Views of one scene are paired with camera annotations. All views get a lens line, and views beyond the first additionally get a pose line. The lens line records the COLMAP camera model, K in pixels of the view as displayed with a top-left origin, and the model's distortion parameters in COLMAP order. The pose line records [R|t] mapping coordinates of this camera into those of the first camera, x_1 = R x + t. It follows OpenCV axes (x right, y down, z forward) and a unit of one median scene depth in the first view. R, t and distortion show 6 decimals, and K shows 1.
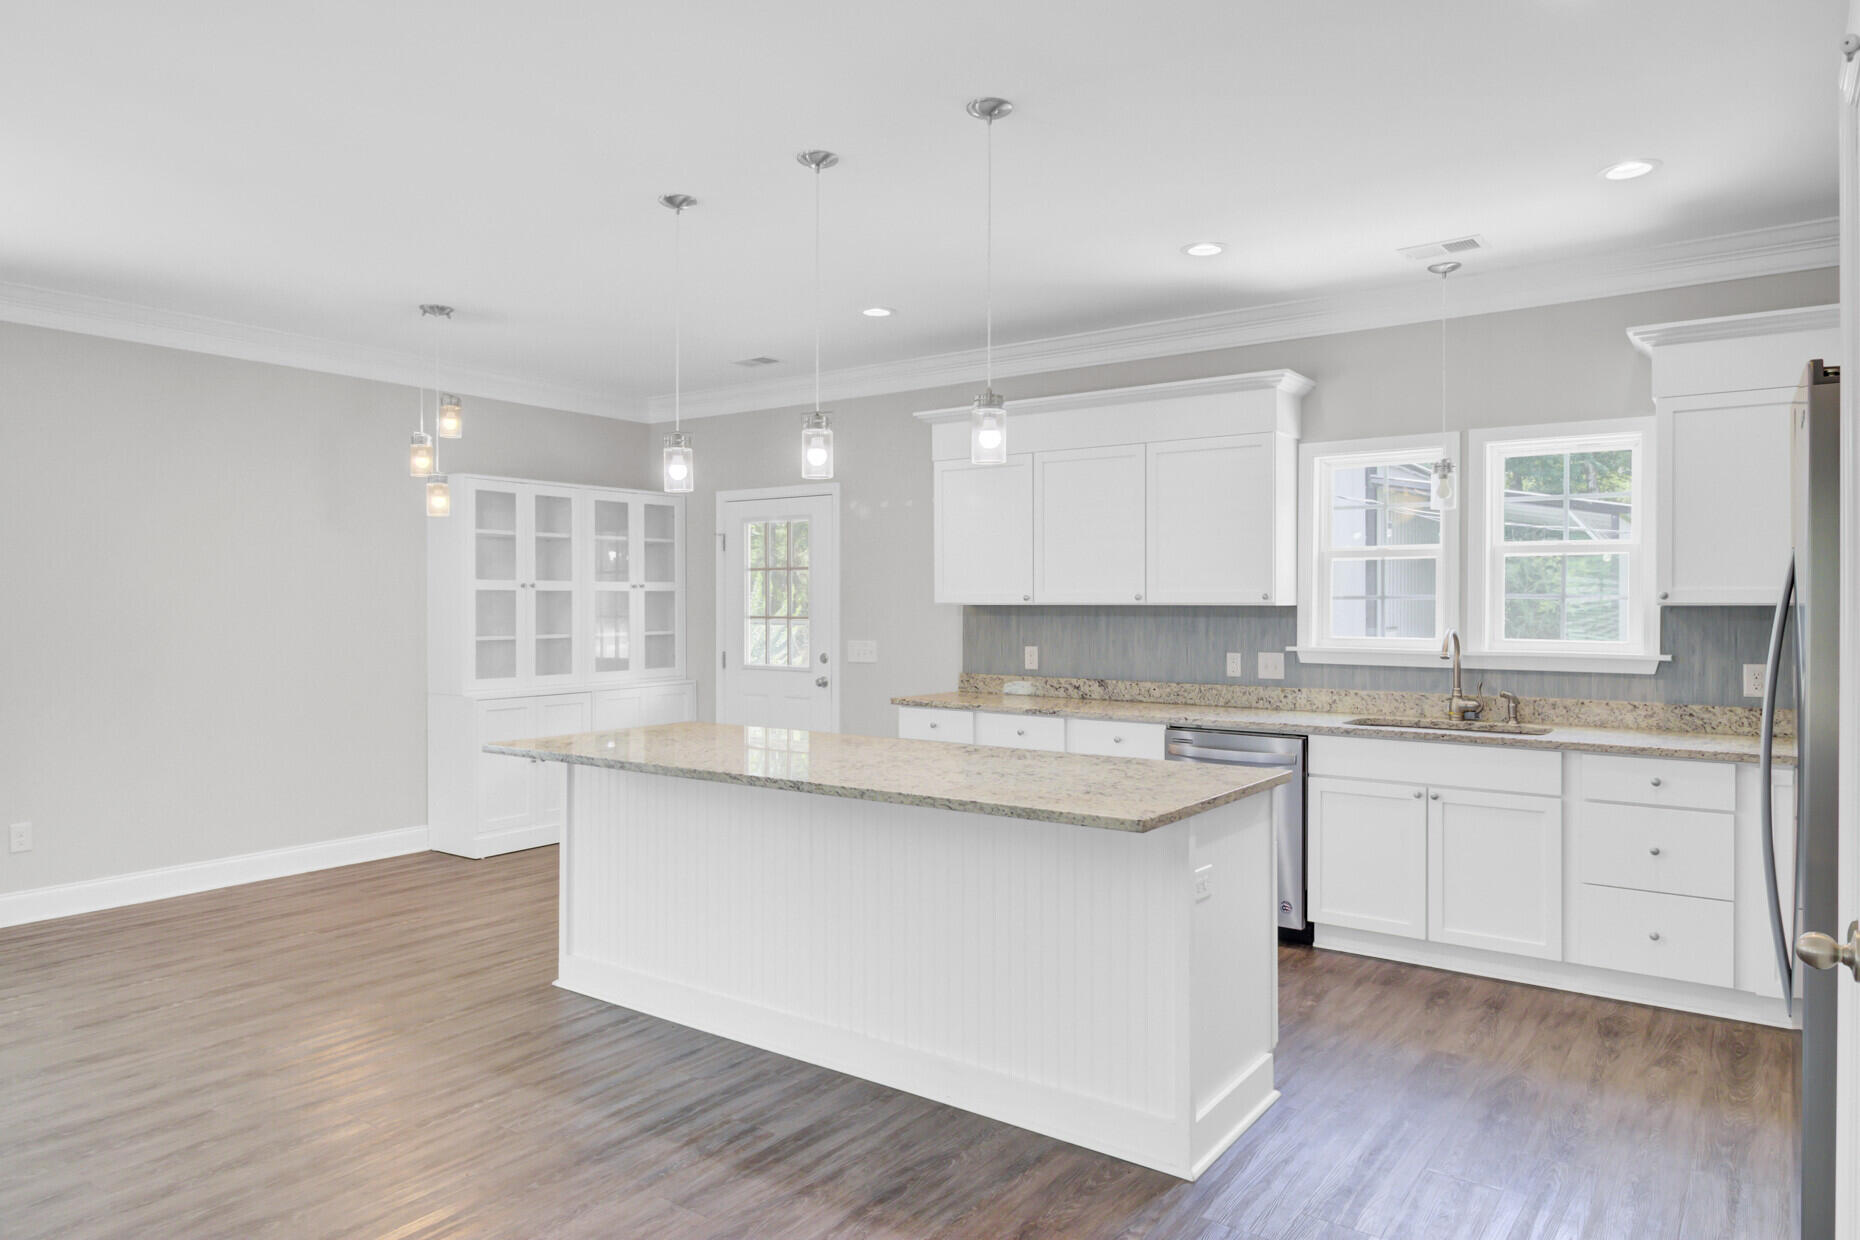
lens RADIAL K [[1175.4, 0, 937.0], [0, 1175.4, 609.6], [0, 0, 1]] dist [0.005576, -0.002448]
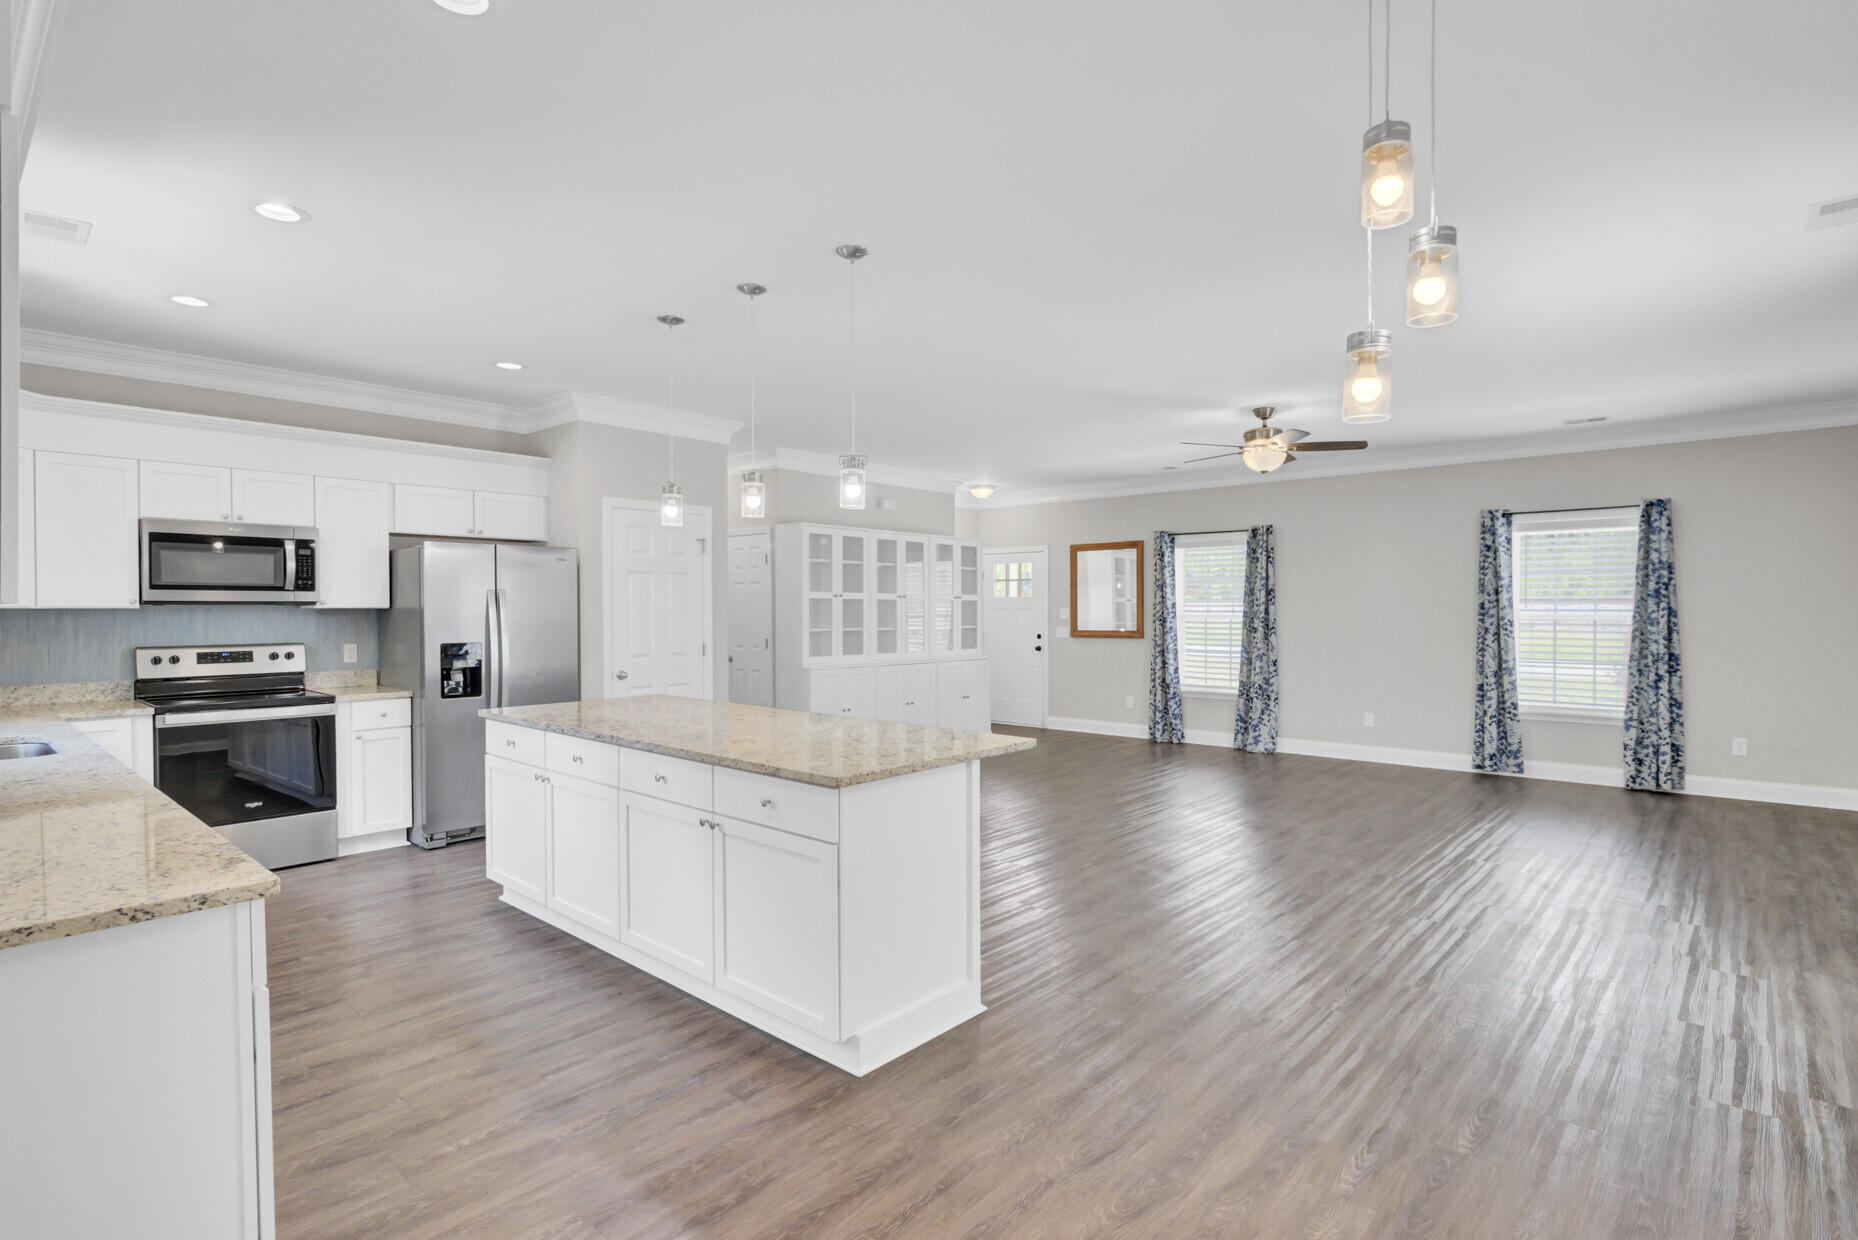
lens RADIAL K [[908.5, 0, 940.8], [0, 908.5, 628.7], [0, 0, 1]] dist [0.000085, -0.000982]
pose [[-0.995268, -0.002039, 0.097151, -0.301452], [0.000596, 0.999633, 0.027080, -0.006027], [-0.097170, 0.027010, -0.994901, 1.439468]]
